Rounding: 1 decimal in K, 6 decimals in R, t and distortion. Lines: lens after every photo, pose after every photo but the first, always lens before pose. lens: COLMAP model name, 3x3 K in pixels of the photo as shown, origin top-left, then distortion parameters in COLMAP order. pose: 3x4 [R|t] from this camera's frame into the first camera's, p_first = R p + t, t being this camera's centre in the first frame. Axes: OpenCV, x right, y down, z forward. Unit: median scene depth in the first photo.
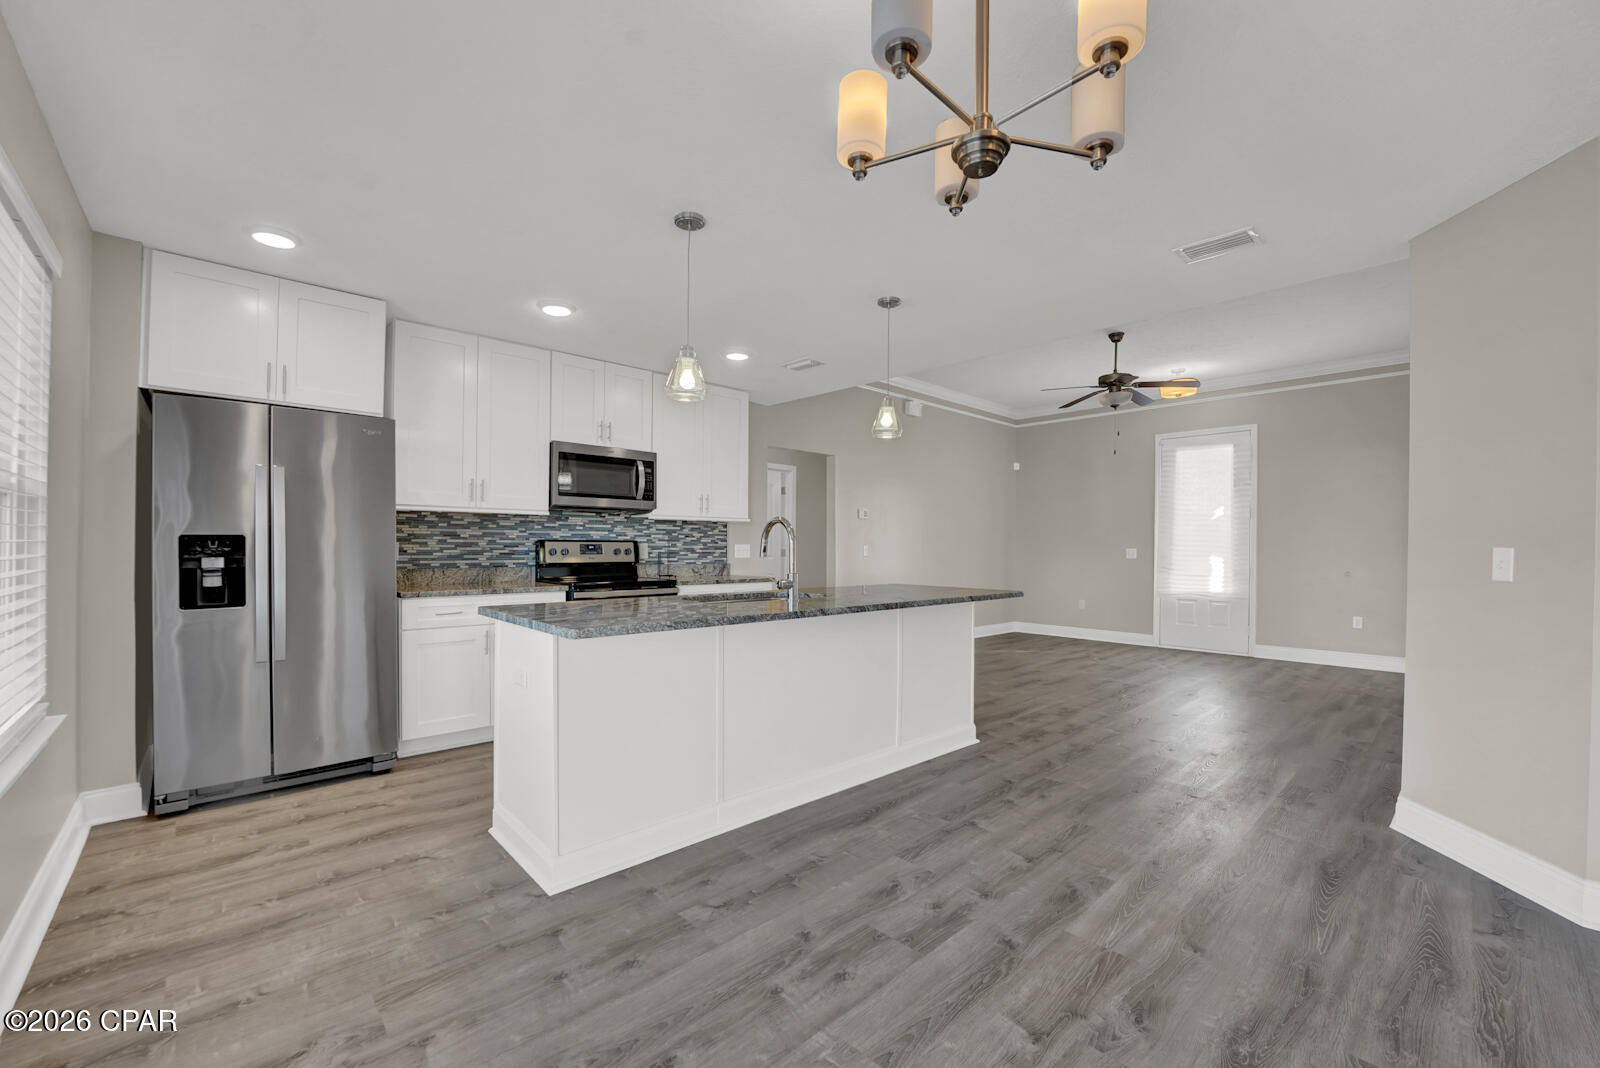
lens RADIAL K [[657.4, 0, 798.1], [0, 657.4, 545.2], [0, 0, 1]] dist [-0.018168, -0.000012]
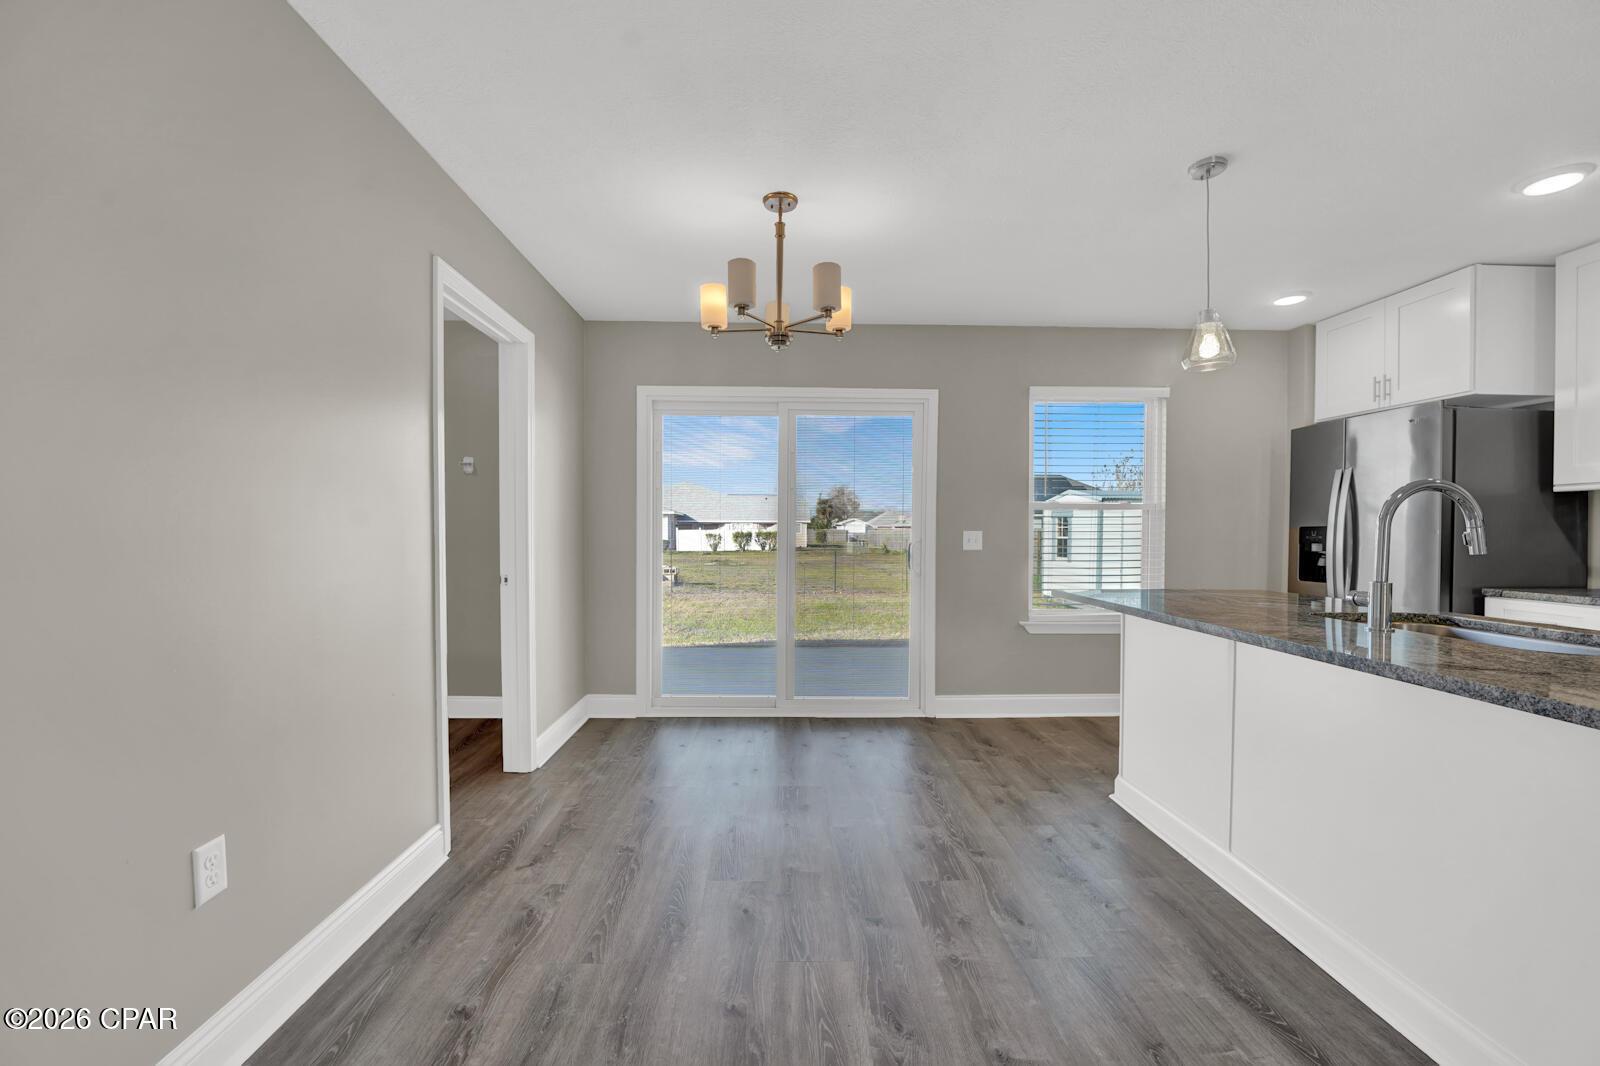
lens RADIAL K [[657.4, 0, 798.1], [0, 657.4, 544.2], [0, 0, 1]] dist [-0.018168, -0.000012]
pose [[-0.663294, 0.005610, -0.748338, 0.852696], [-0.006644, 0.999888, 0.013385, 0.009152], [0.748330, 0.013850, -0.663182, 1.160724]]
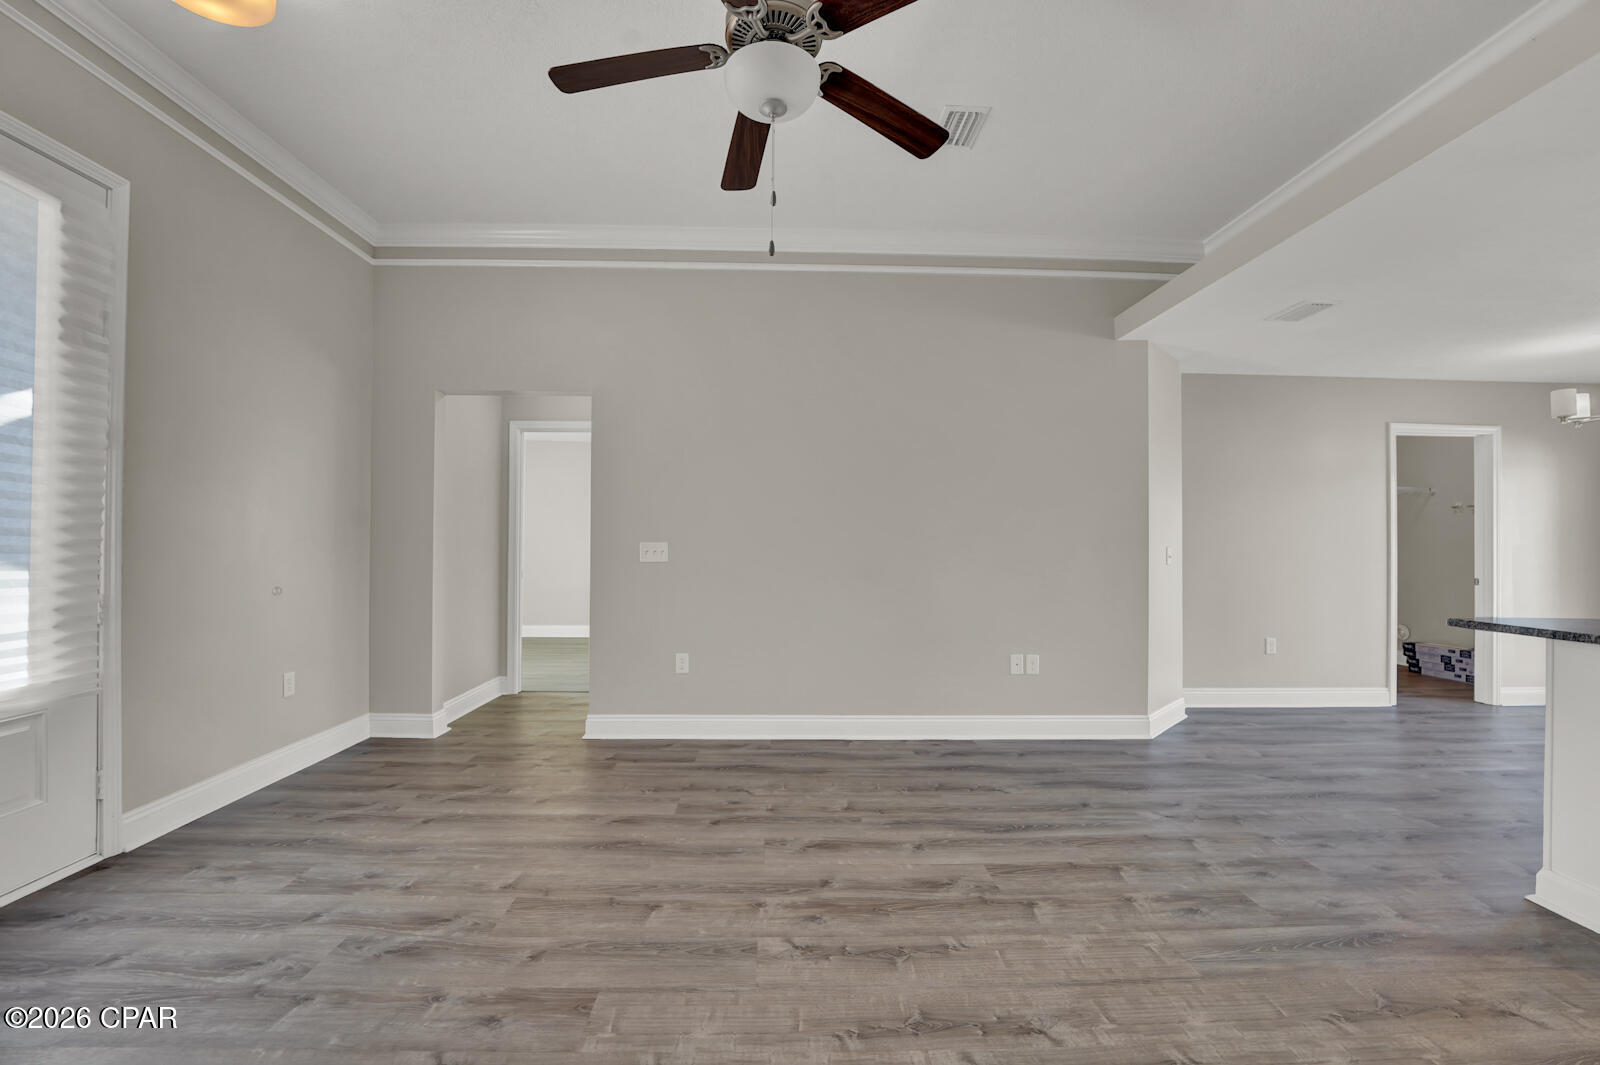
lens RADIAL K [[657.4, 0, 798.1], [0, 657.4, 543.7], [0, 0, 1]] dist [-0.018168, -0.000012]
pose [[-0.754912, -0.013751, 0.655682, 0.583676], [-0.014723, 0.999884, 0.004019, 0.004142], [-0.655661, -0.006620, -0.755026, 2.727068]]
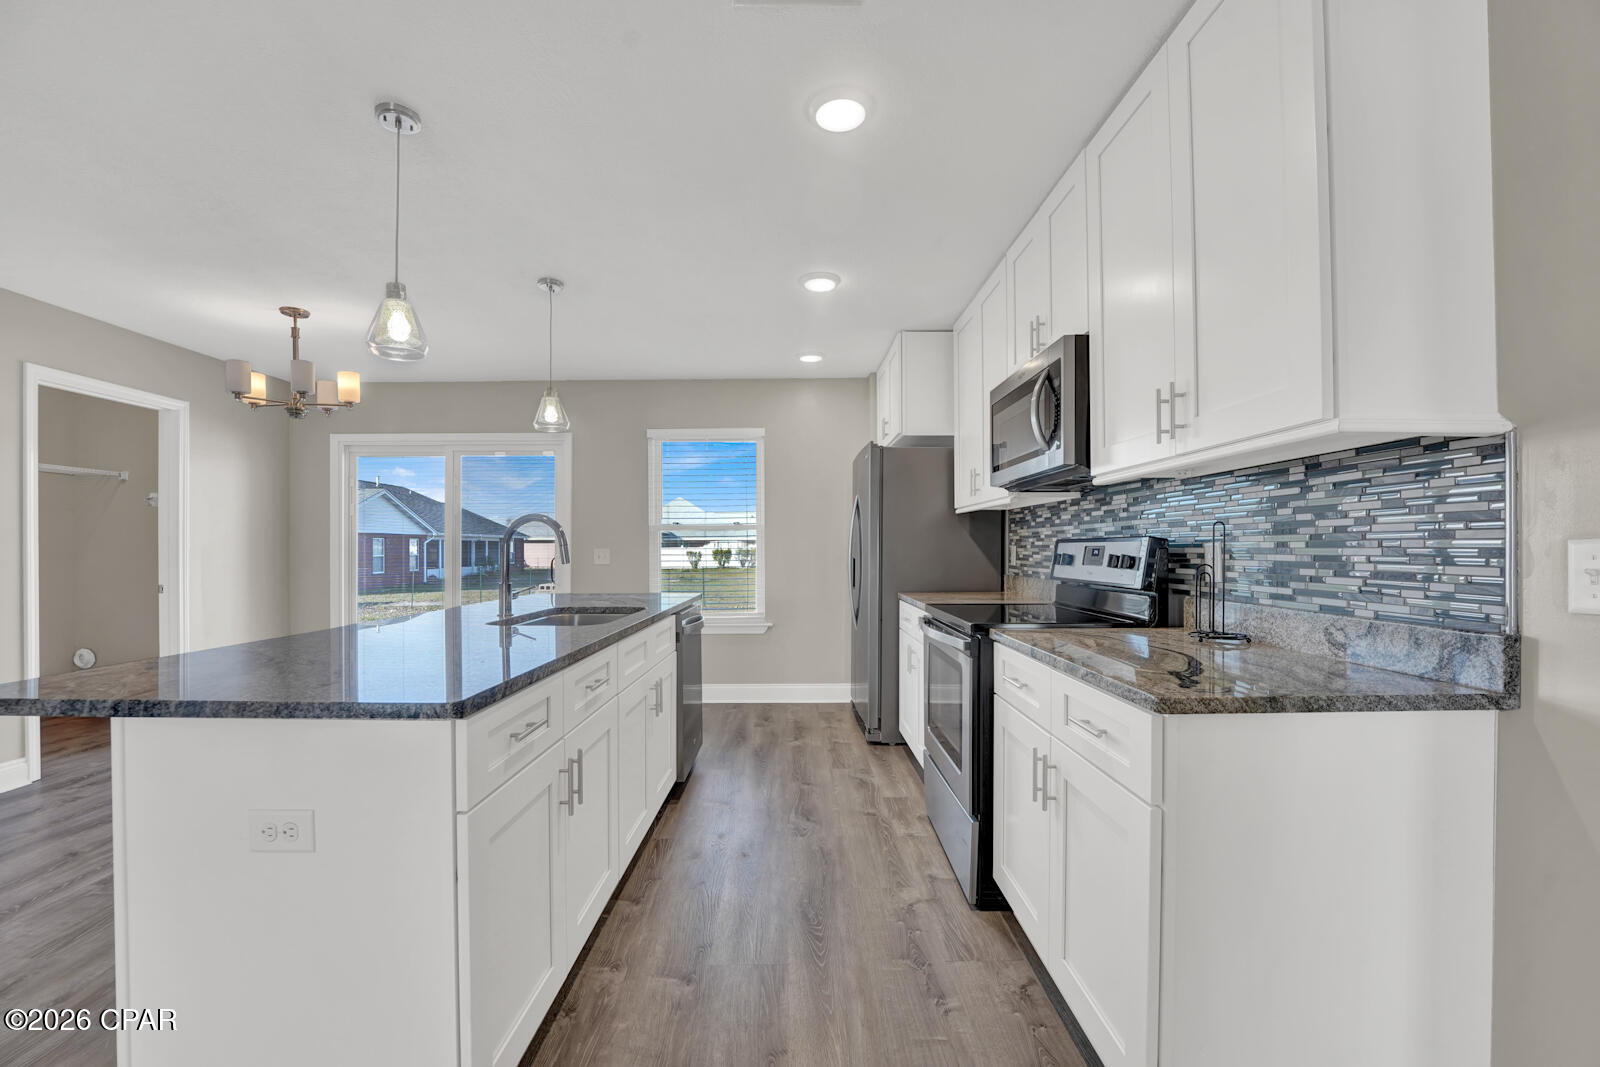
lens RADIAL K [[657.4, 0, 798.1], [0, 657.4, 544.7], [0, 0, 1]] dist [-0.018168, -0.000012]
pose [[-0.681596, -0.008662, -0.731678, 0.407881], [-0.000164, 0.999932, -0.011685, 0.006079], [0.731729, -0.007845, -0.681551, 2.146877]]
